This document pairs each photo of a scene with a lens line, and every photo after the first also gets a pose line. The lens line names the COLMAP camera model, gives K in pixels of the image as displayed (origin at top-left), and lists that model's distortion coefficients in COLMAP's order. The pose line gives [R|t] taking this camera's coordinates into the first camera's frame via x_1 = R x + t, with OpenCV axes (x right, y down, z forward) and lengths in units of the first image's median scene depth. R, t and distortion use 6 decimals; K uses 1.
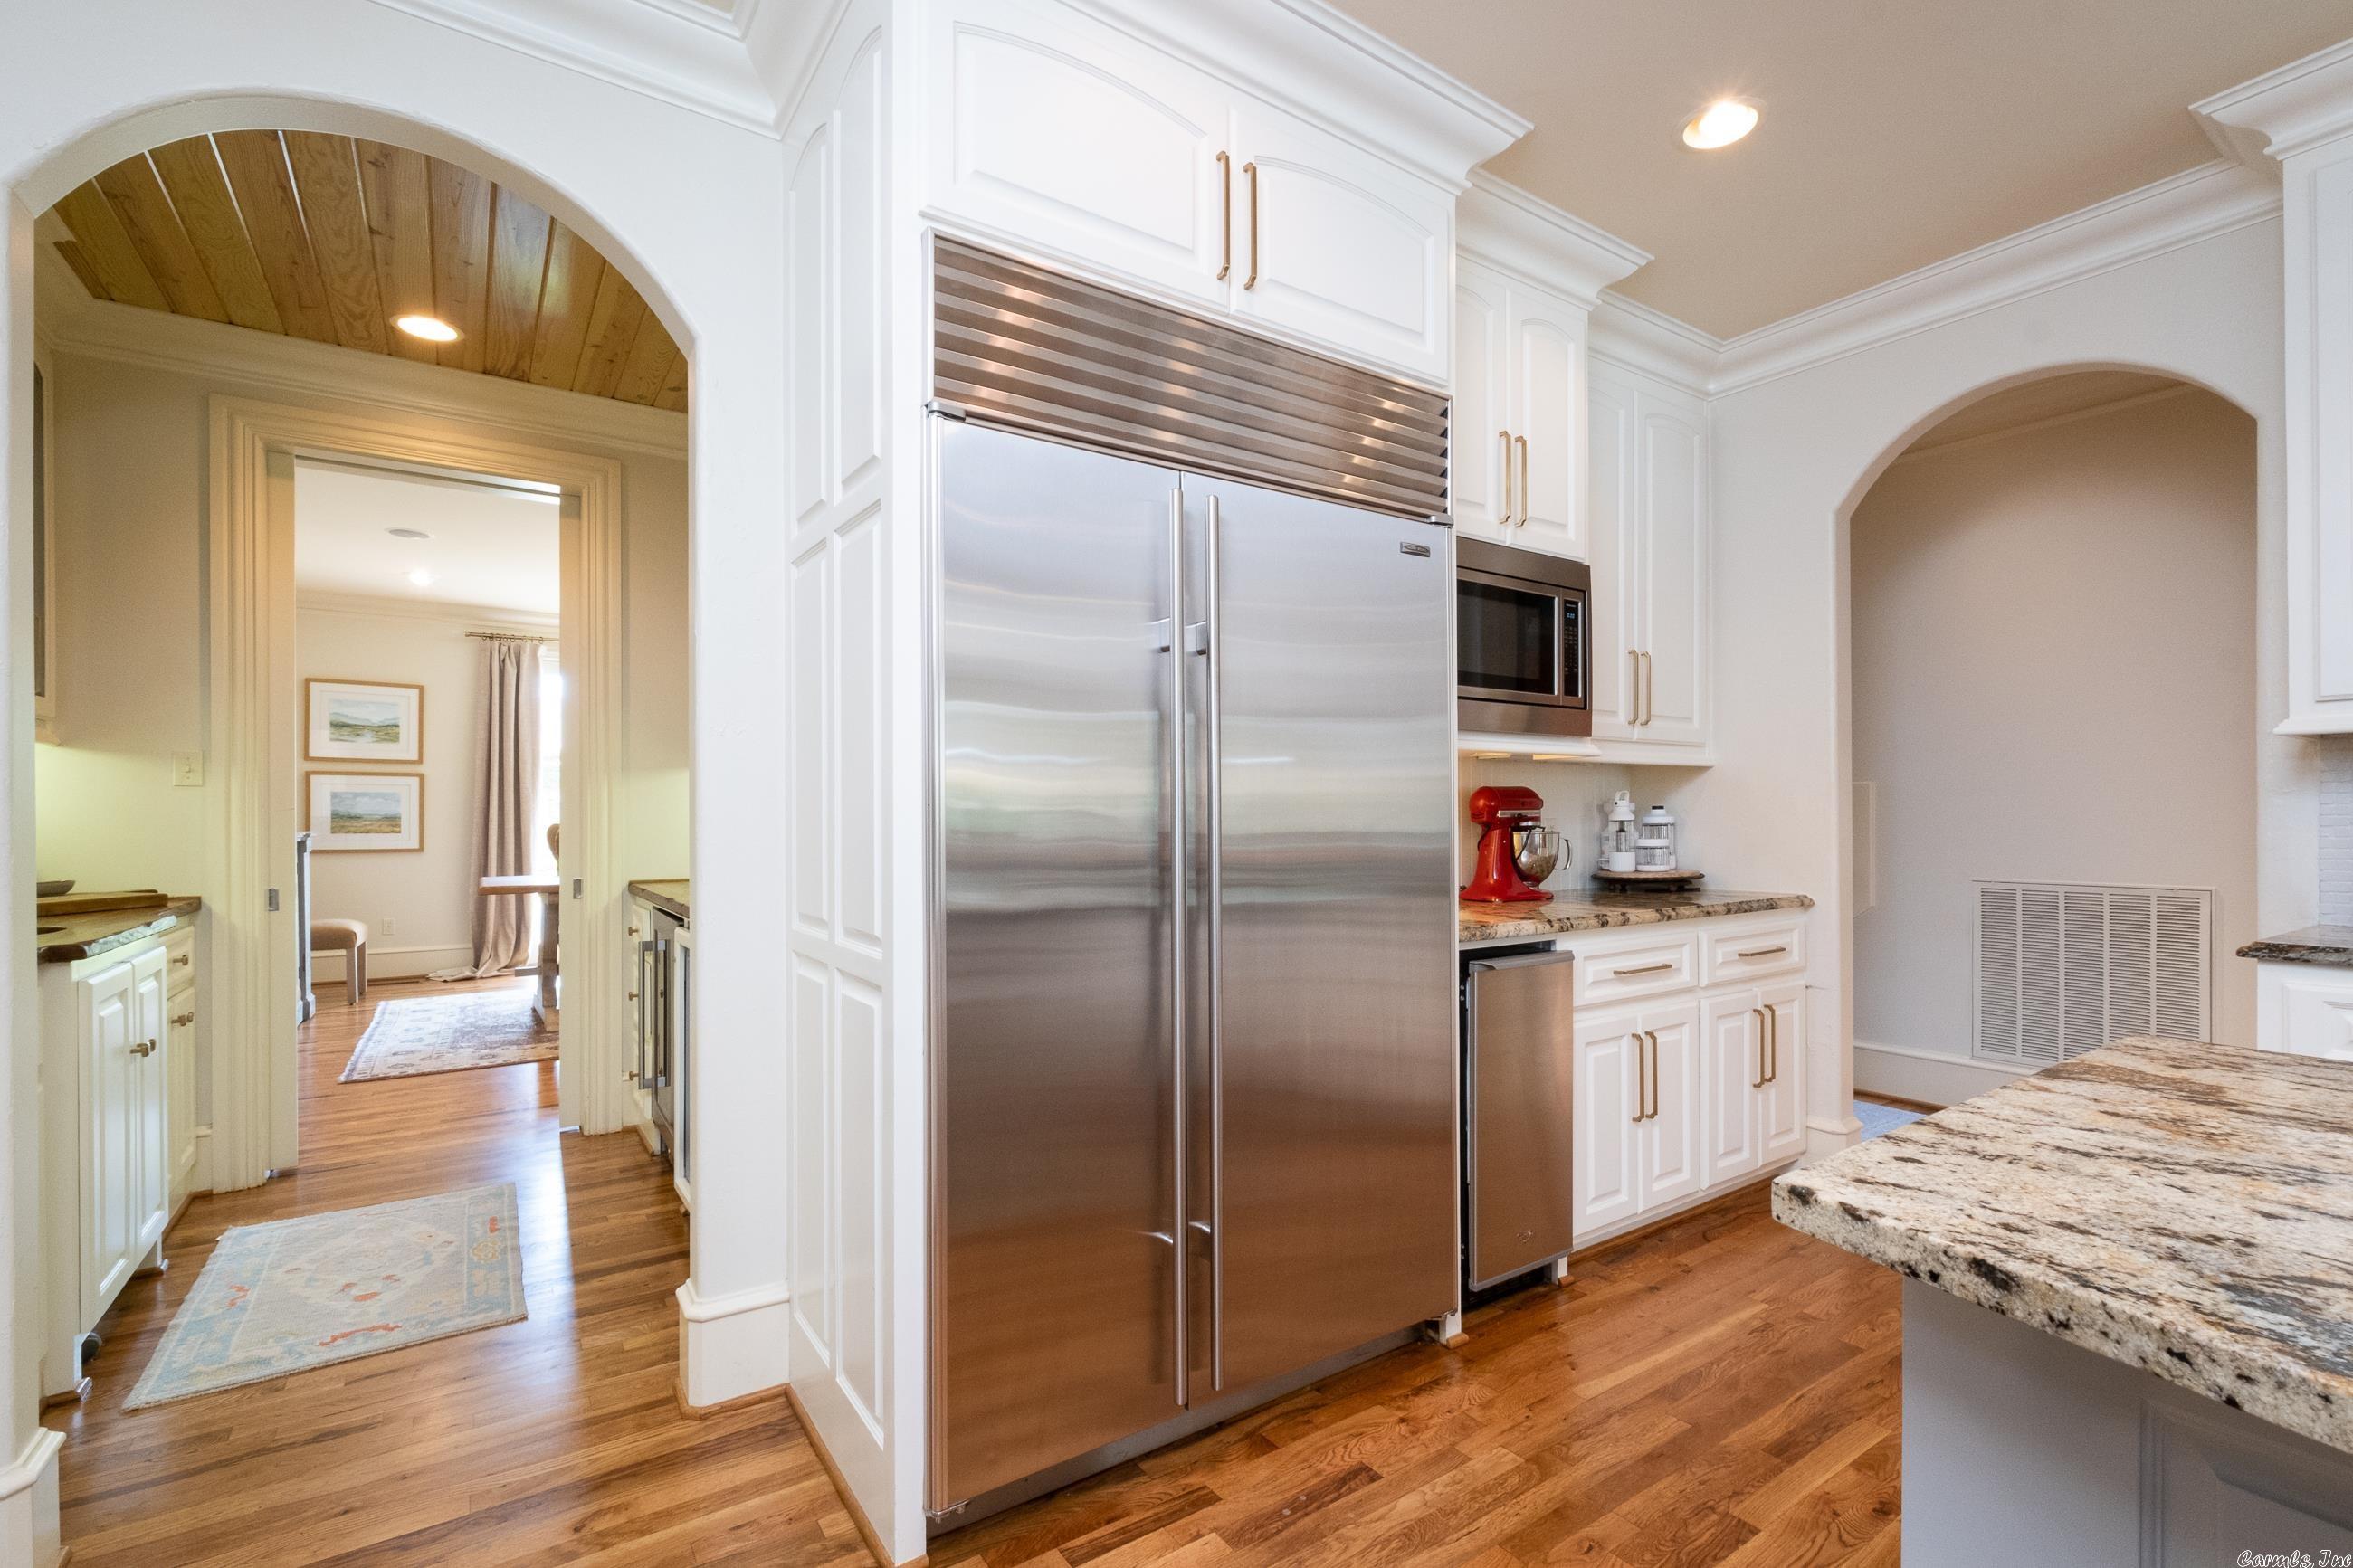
lens RADIAL K [[1050.2, 0, 1177.7], [0, 1050.2, 817.2], [0, 0, 1]] dist [-0.001416, -0.000173]
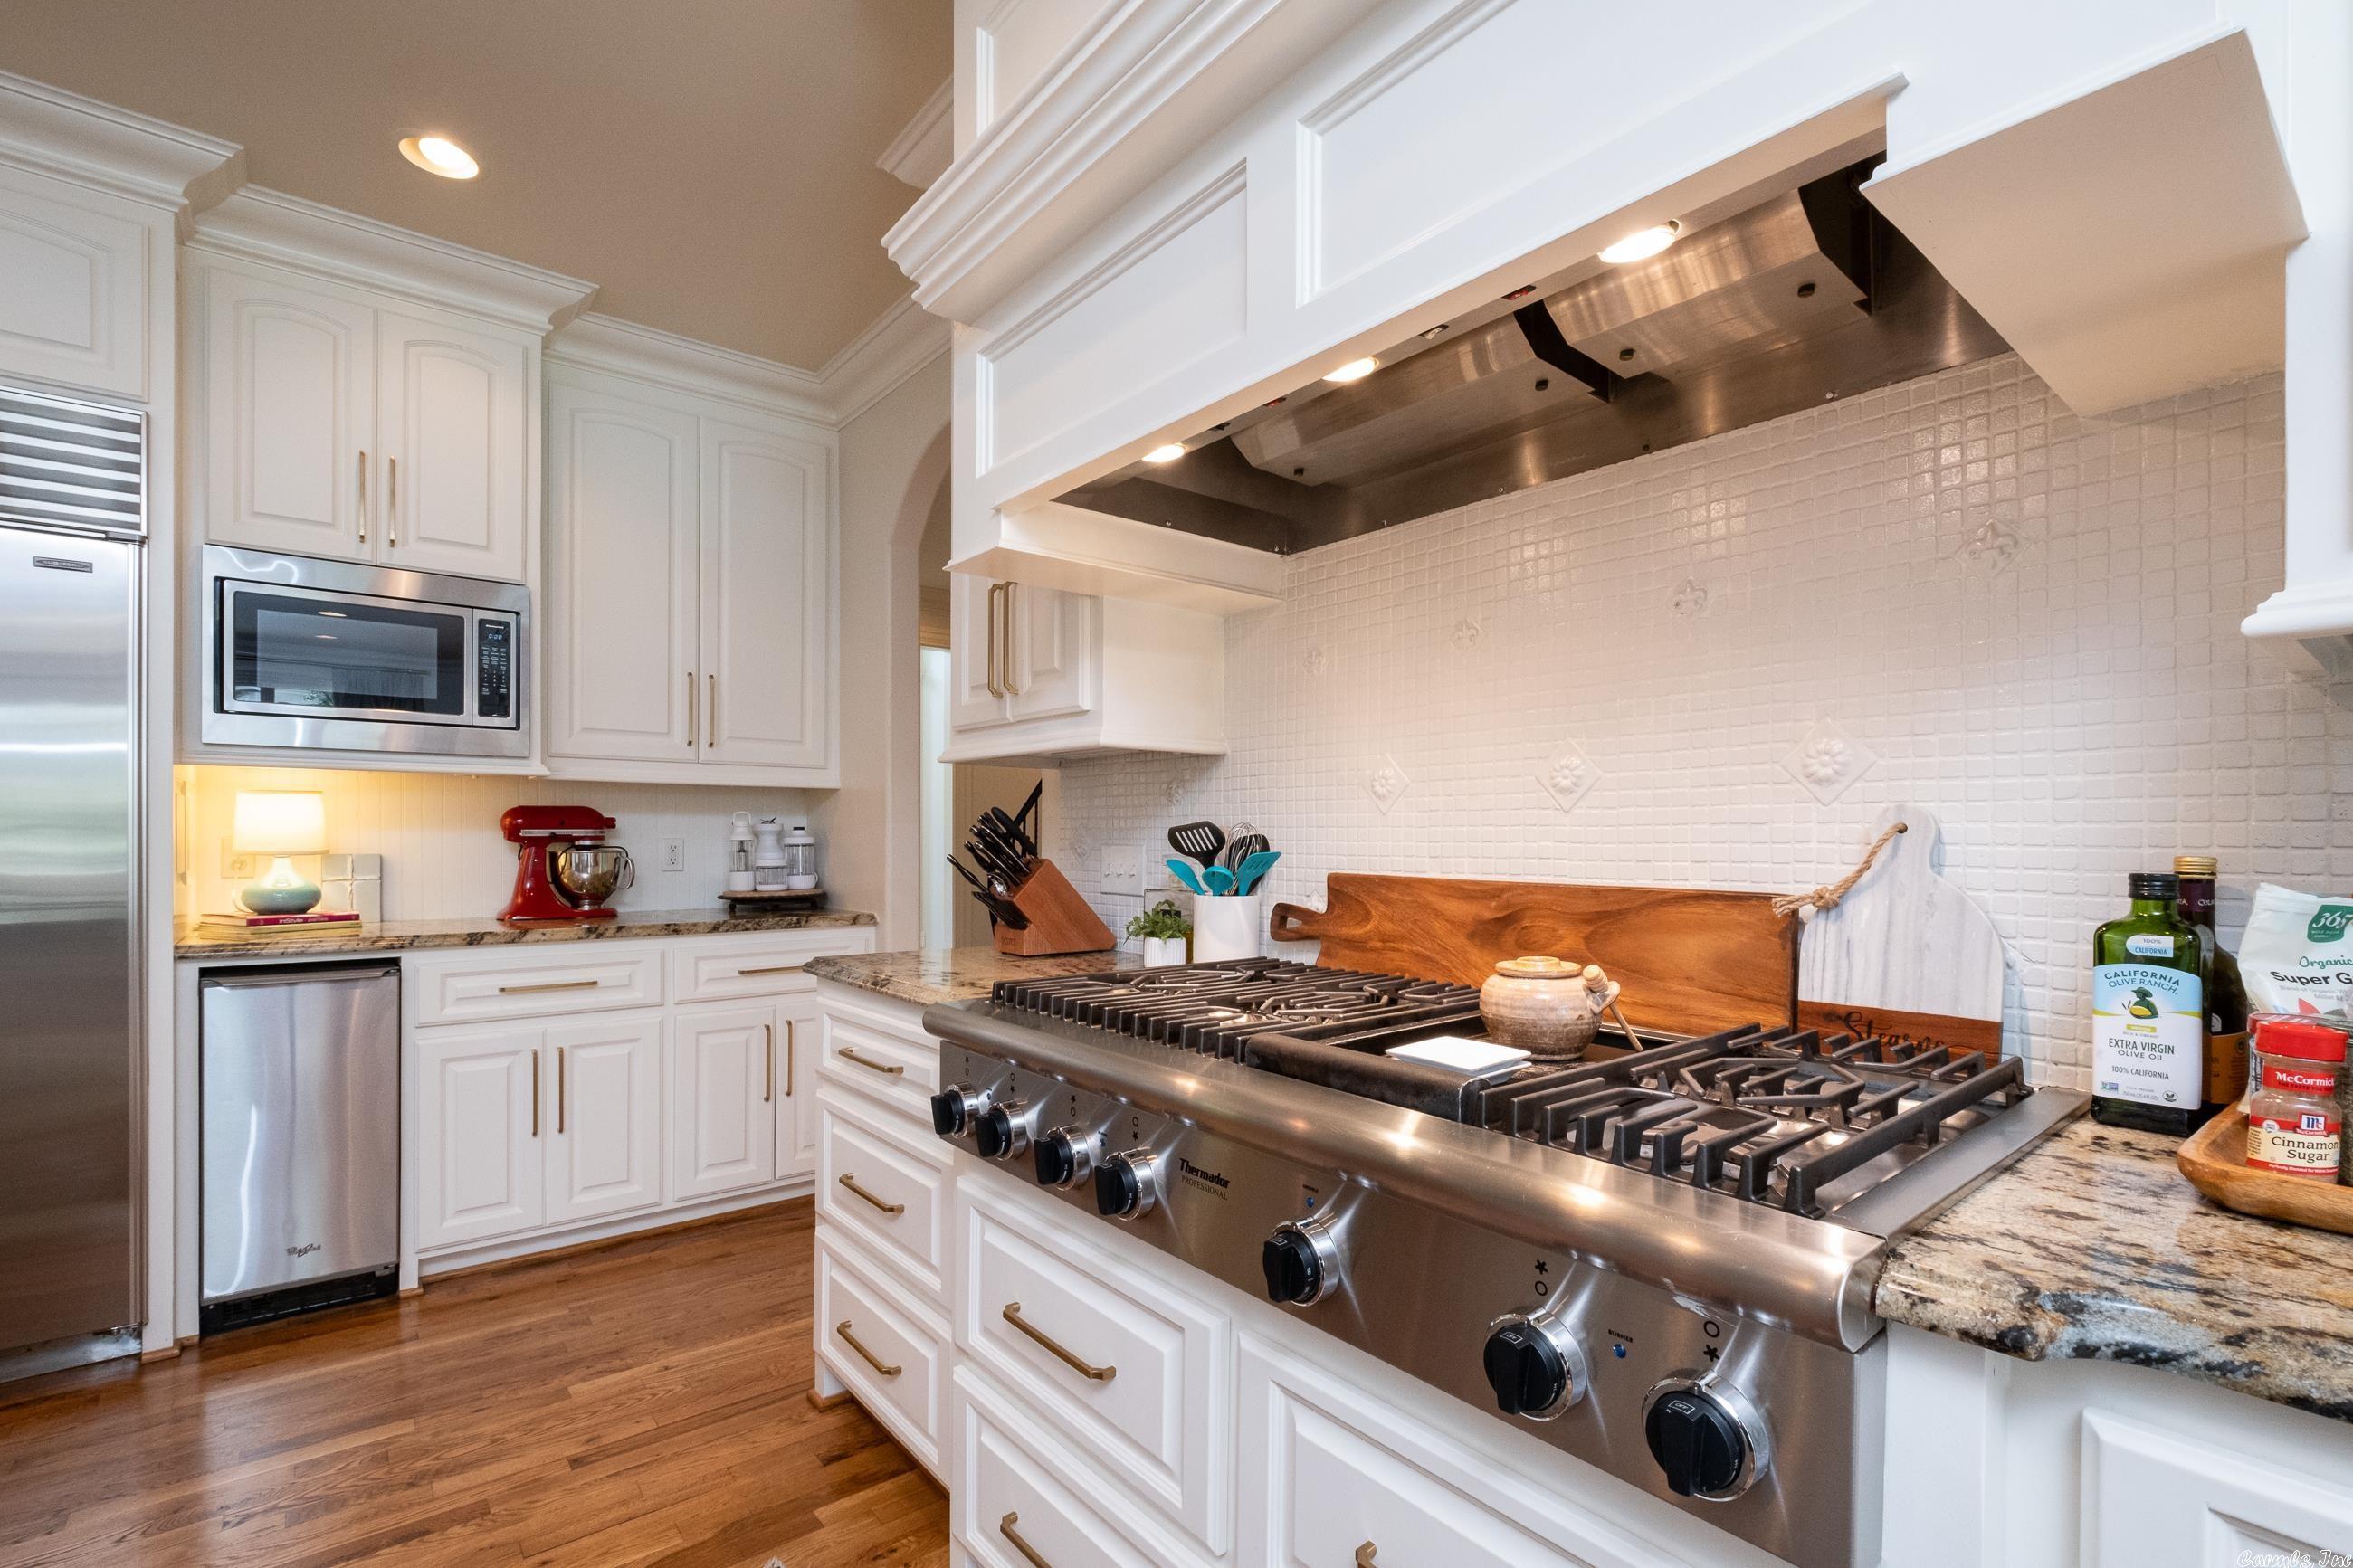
lens RADIAL K [[1055.8, 0, 1169.5], [0, 1055.8, 843.4], [0, 0, 1]] dist [-0.002576, -0.000358]
pose [[0.996049, 0.006591, 0.088559, 0.851597], [-0.006912, 0.999971, 0.003313, -0.000470], [-0.088535, -0.003912, 0.996065, -0.063790]]
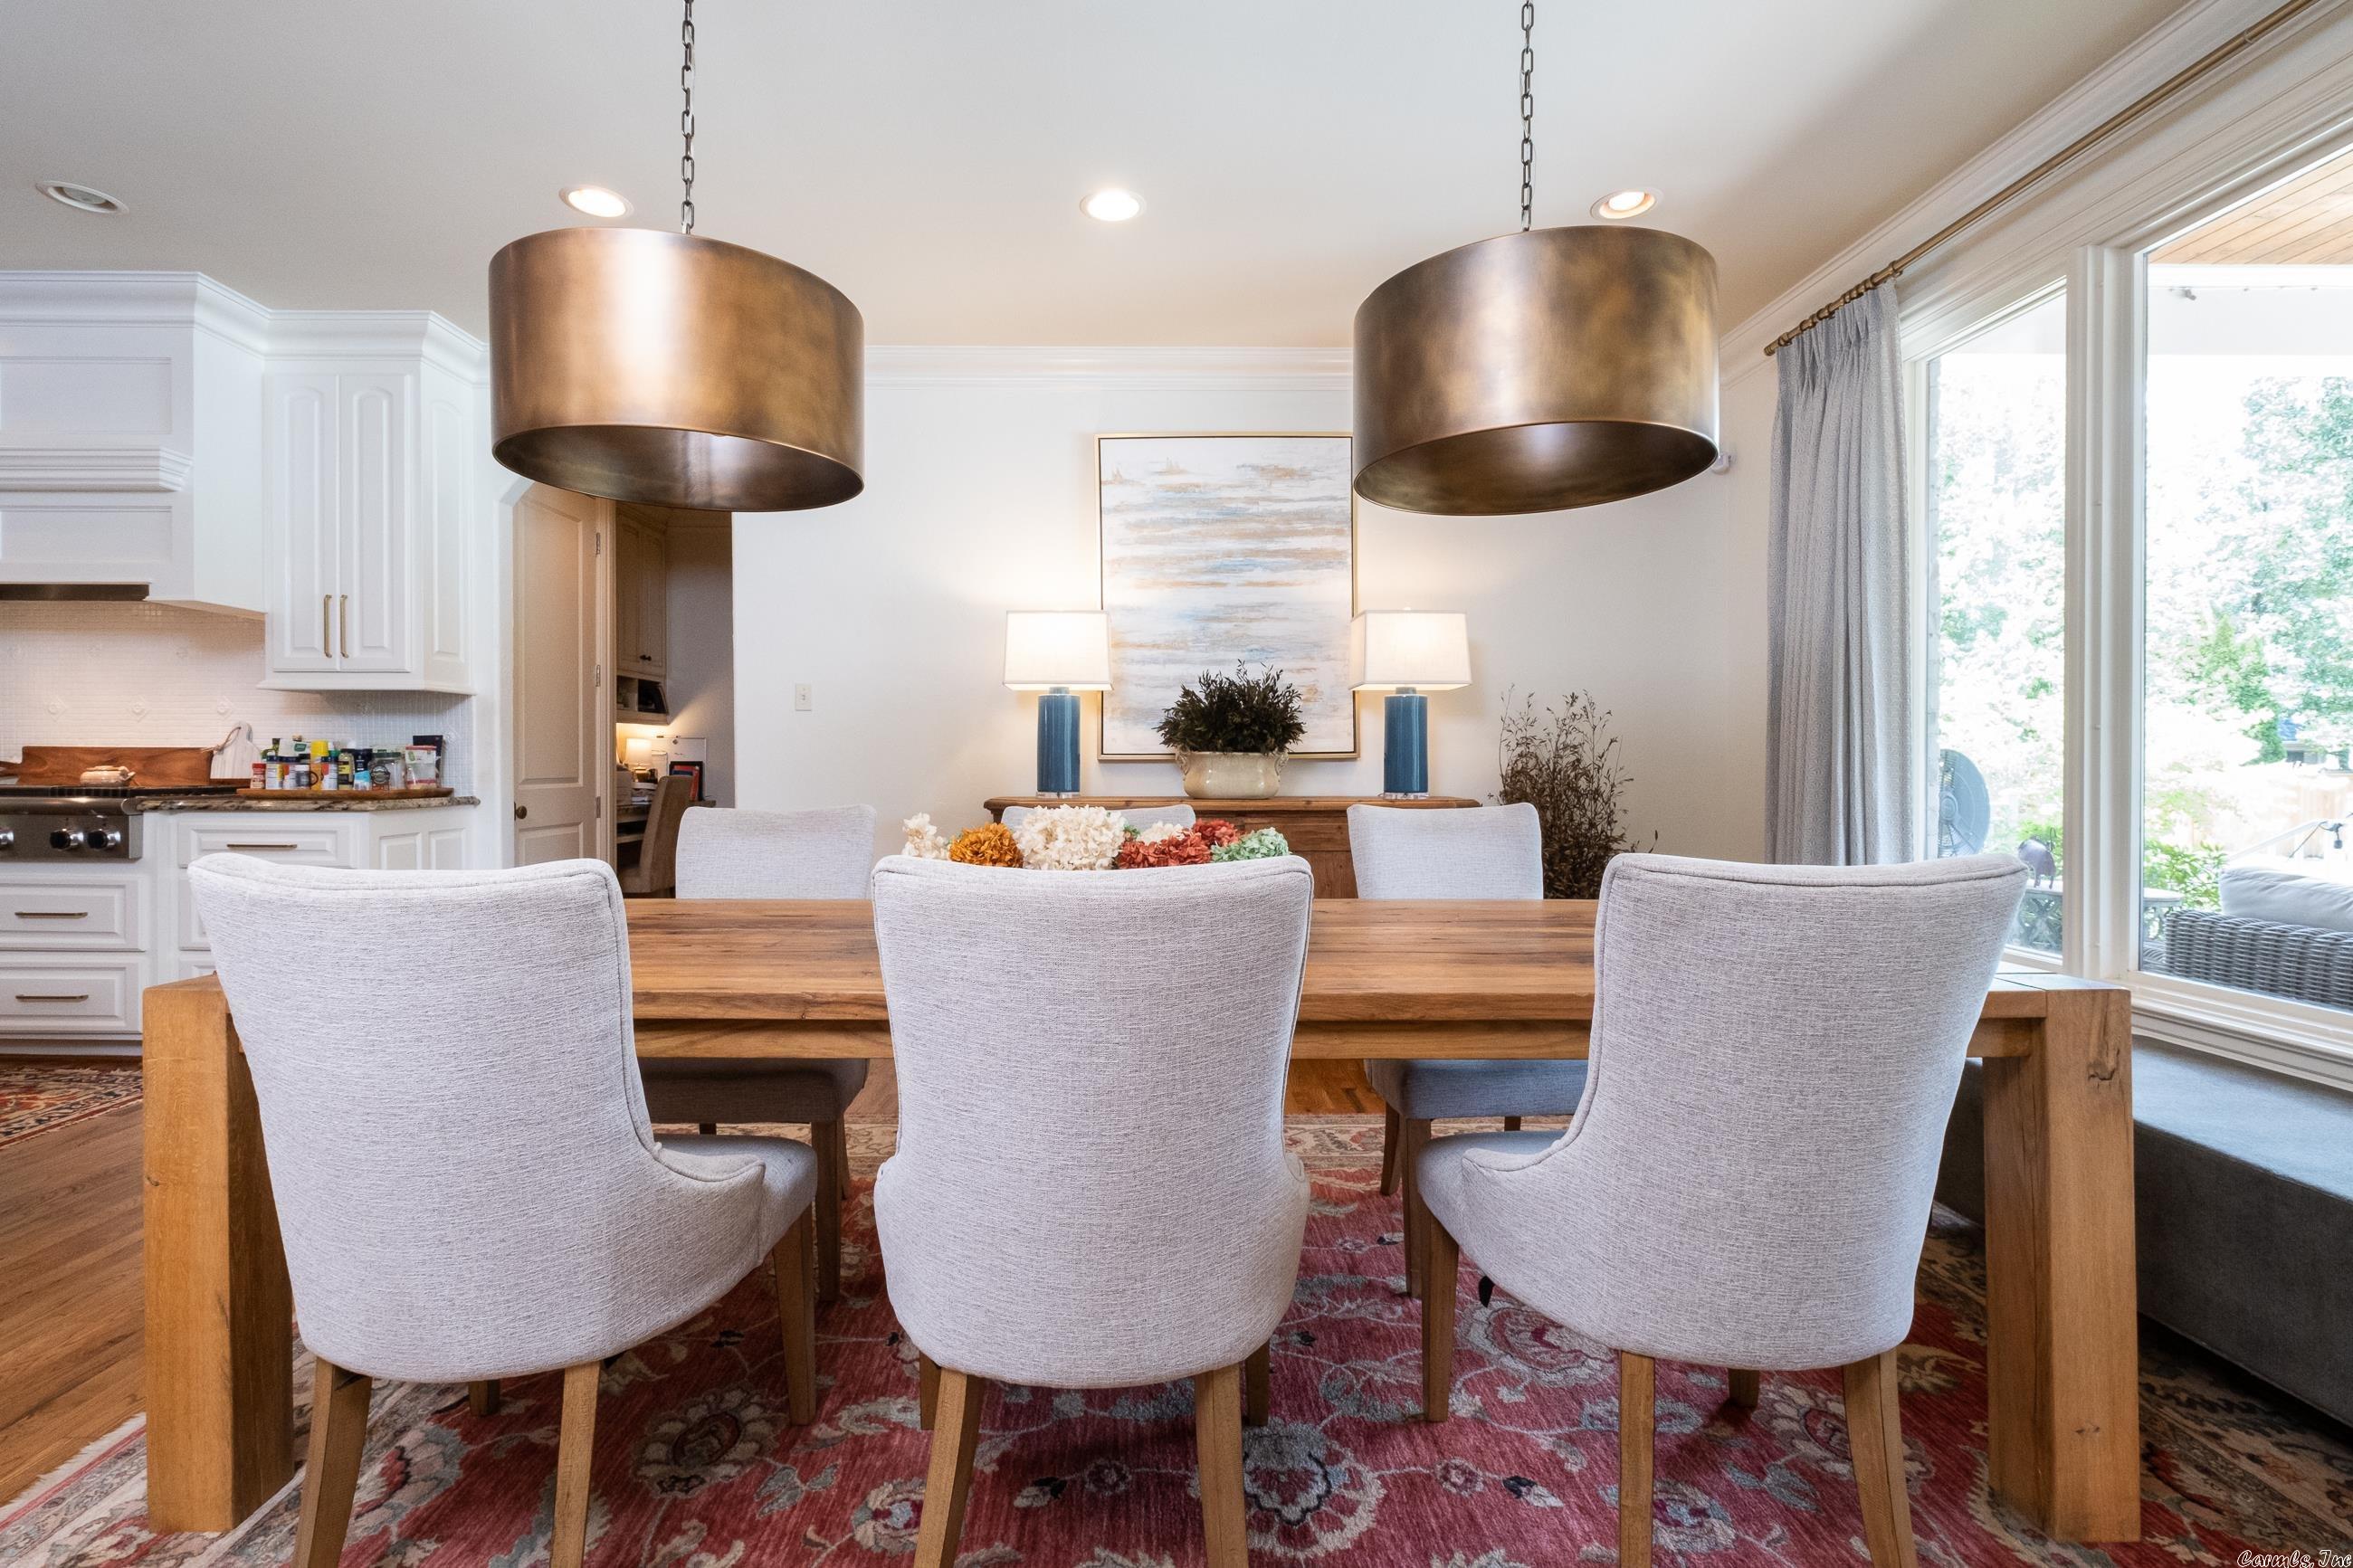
lens RADIAL K [[1089.8, 0, 1132.9], [0, 1089.8, 772.0], [0, 0, 1]] dist [-0.002868, -0.000457]
pose [[0.554224, -0.000769, 0.832367, 0.620620], [-0.003751, 0.999987, 0.003422, 0.041407], [-0.832359, -0.005019, 0.554214, -1.449367]]
